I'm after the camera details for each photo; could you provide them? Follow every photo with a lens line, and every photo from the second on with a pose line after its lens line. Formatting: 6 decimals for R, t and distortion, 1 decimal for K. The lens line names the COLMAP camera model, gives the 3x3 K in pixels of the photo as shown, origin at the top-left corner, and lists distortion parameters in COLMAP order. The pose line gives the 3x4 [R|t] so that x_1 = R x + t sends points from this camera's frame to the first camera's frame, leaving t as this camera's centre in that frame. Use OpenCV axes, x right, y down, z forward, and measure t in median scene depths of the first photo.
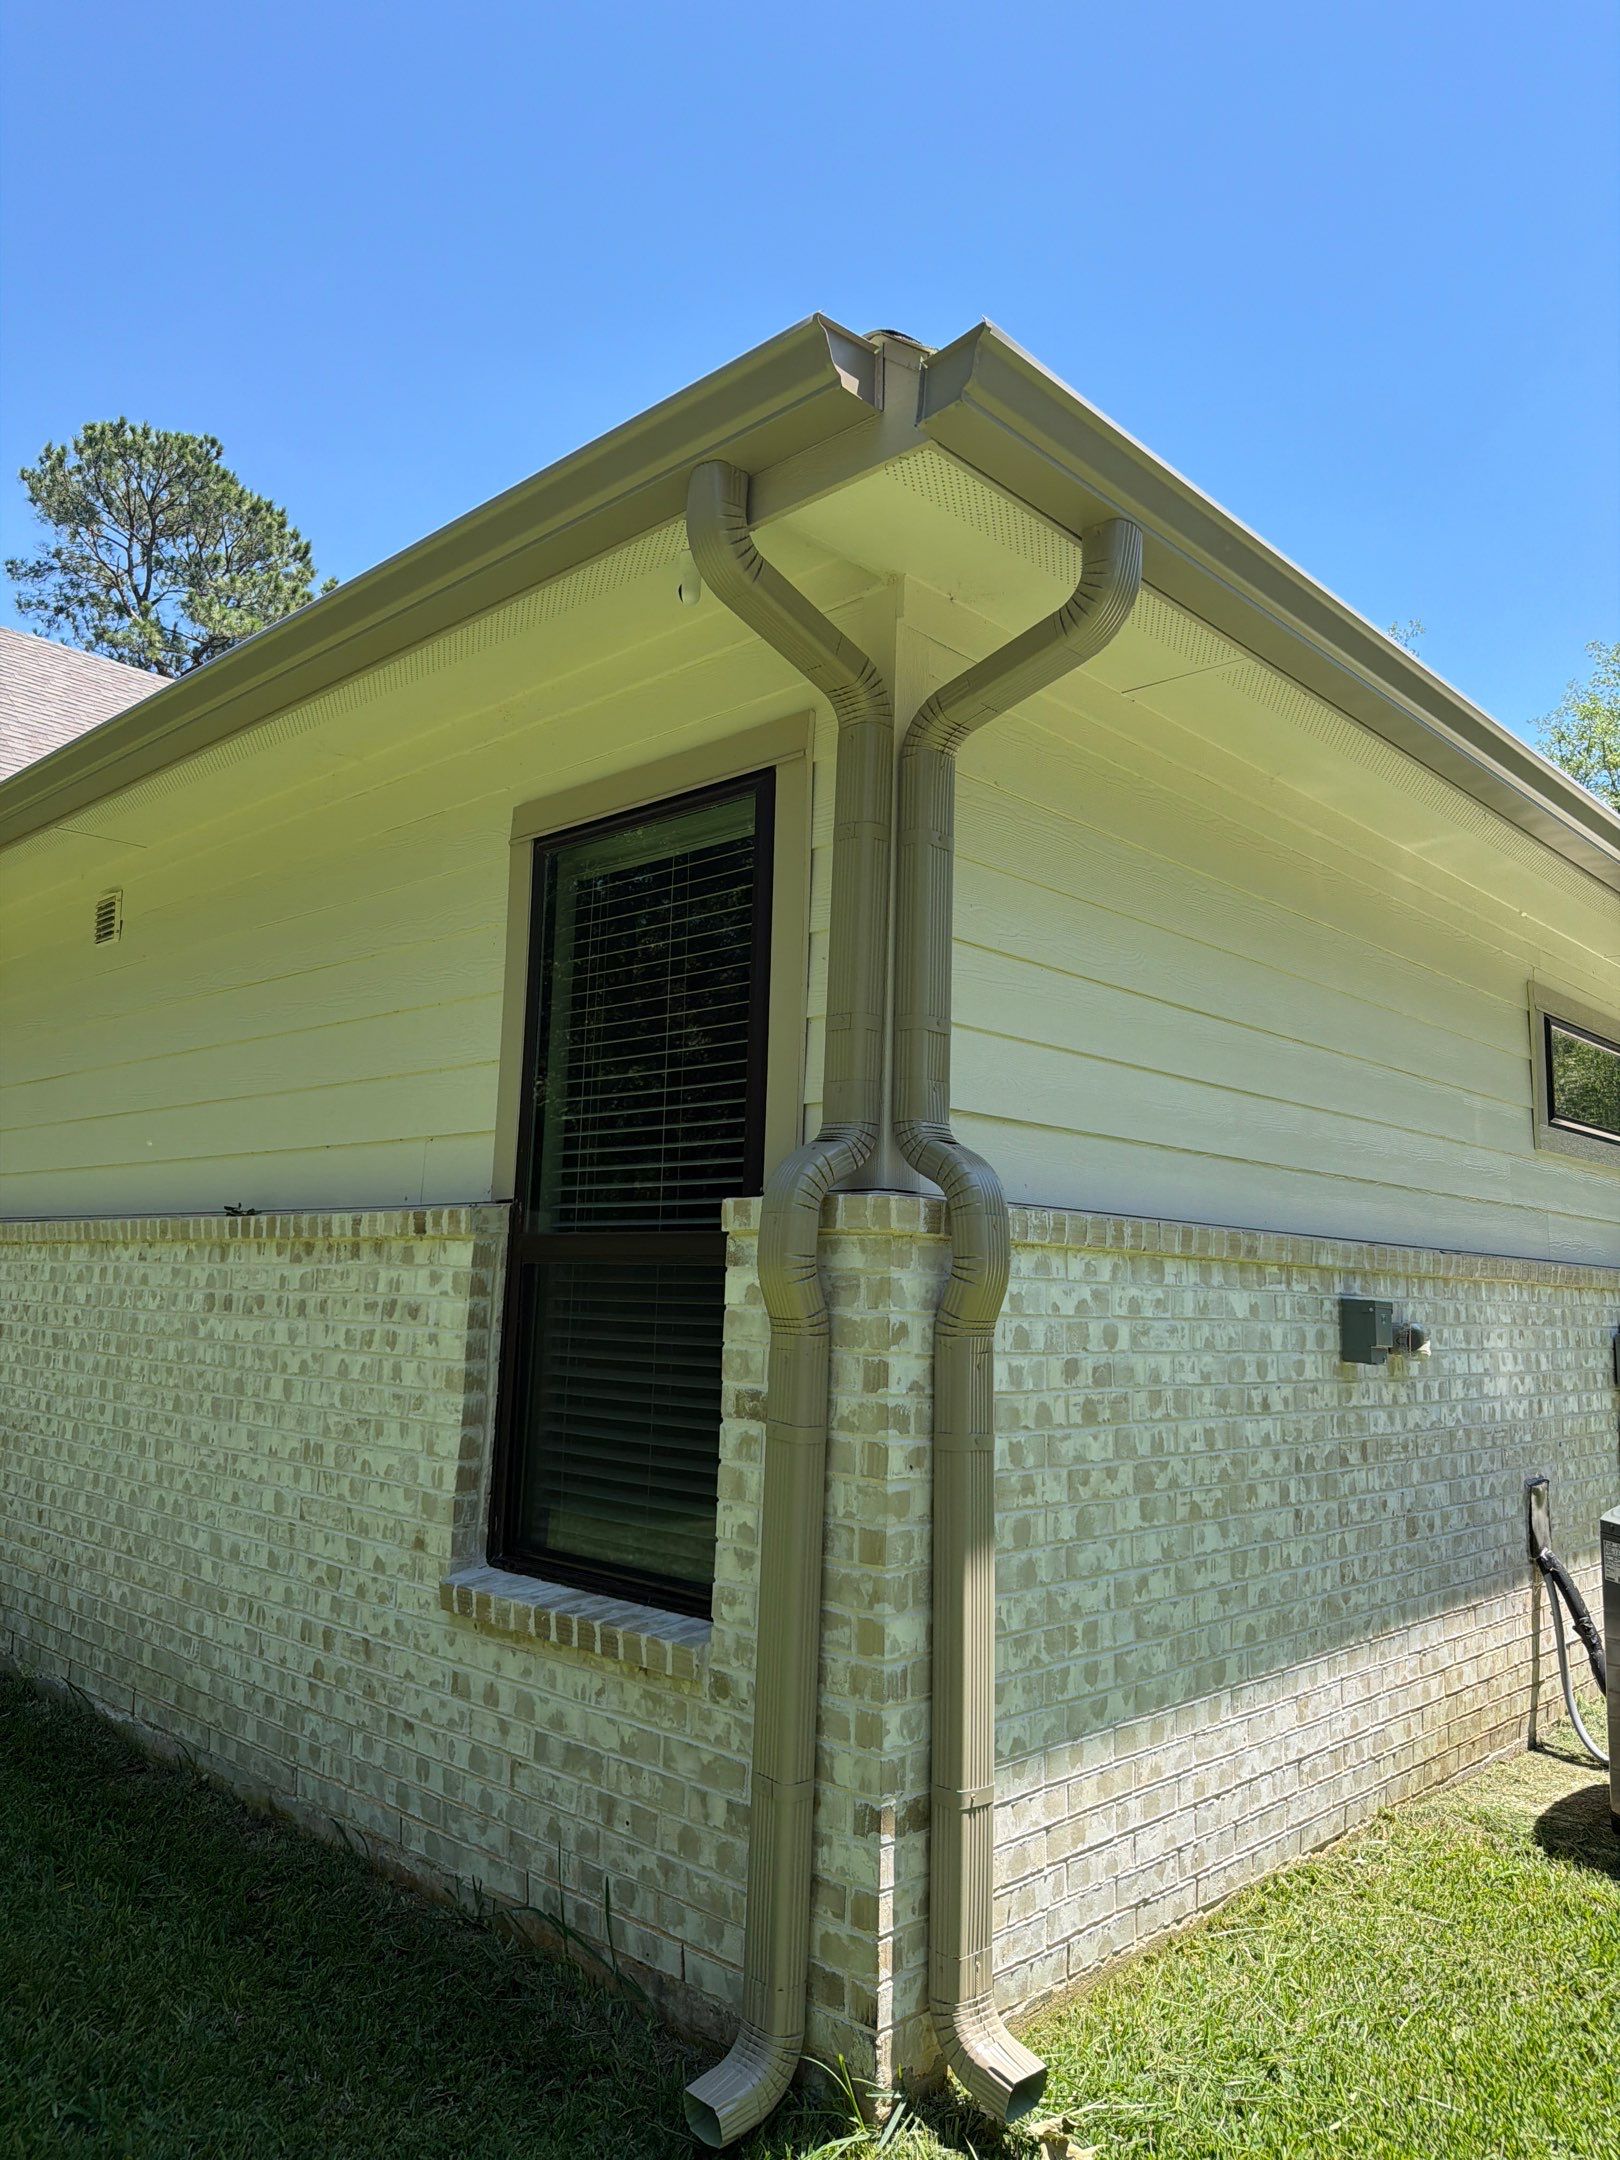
lens RADIAL K [[1540.1, 0, 807.0], [0, 1540.1, 1043.2], [0, 0, 1]] dist [0.036042, -0.059847]
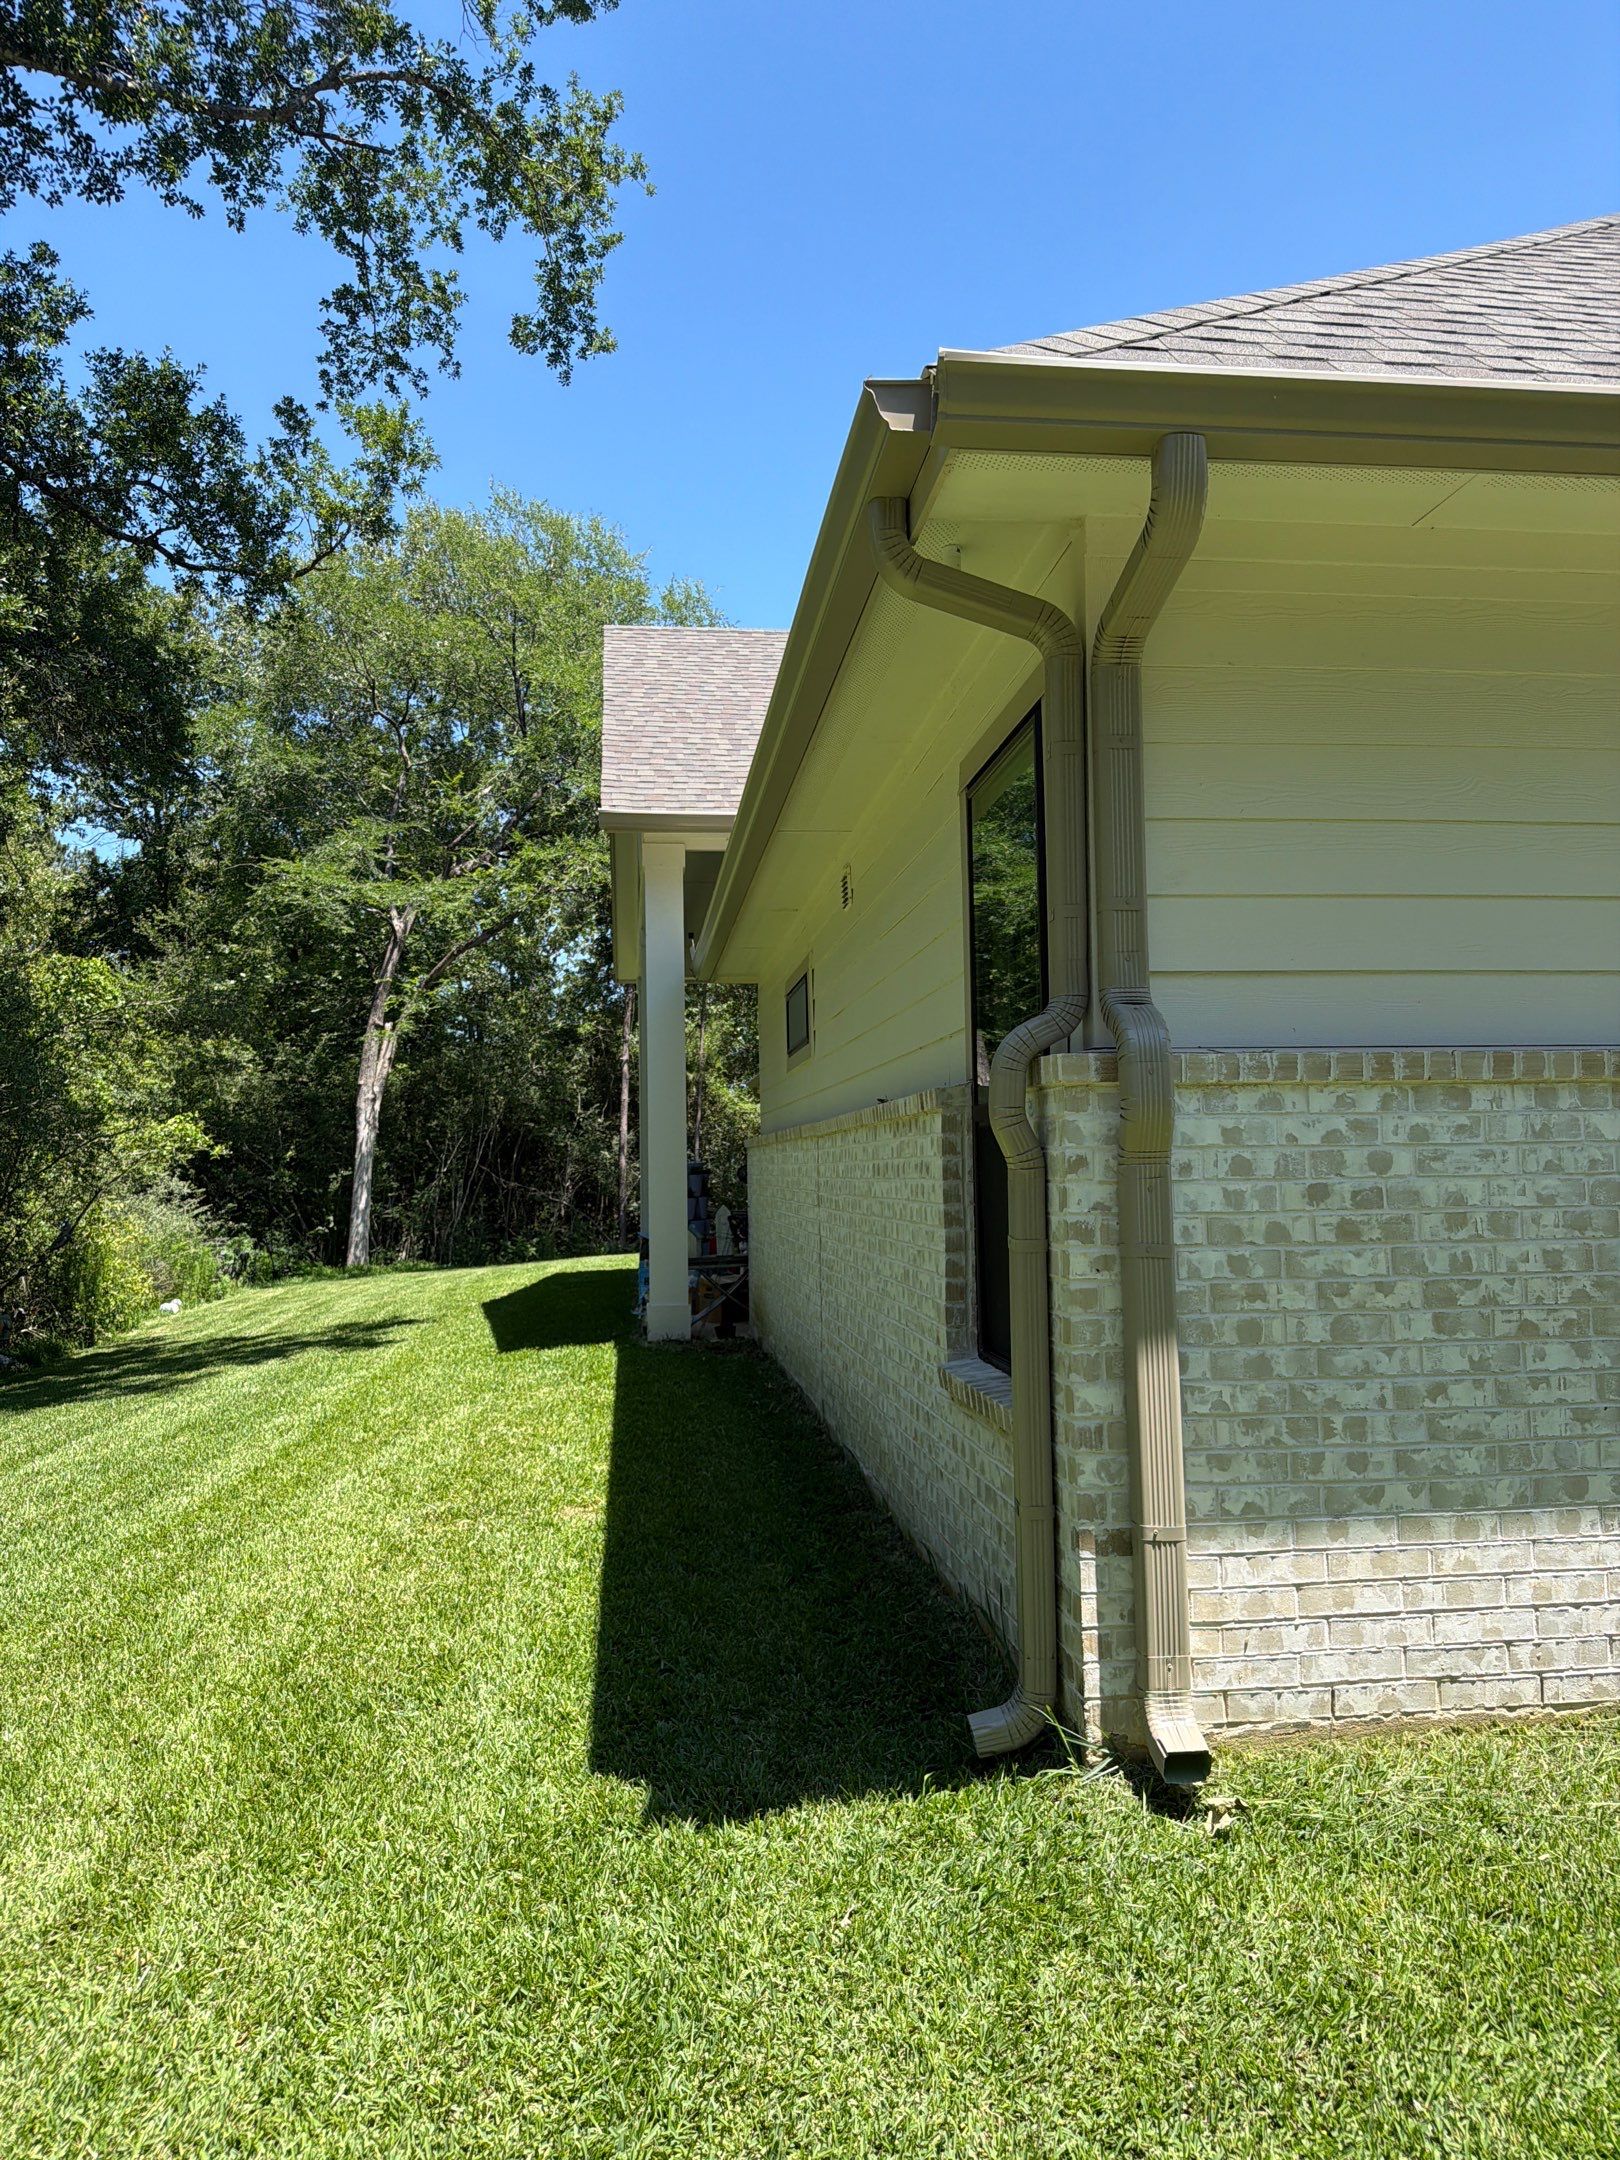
lens RADIAL K [[1518.2, 0, 819.5], [0, 1518.2, 1063.8], [0, 0, 1]] dist [0.102314, -0.115367]
pose [[0.768731, -0.087346, -0.633580, 0.600206], [0.142017, 0.989212, 0.035937, 0.030402], [0.623605, -0.117605, 0.772842, -0.057024]]
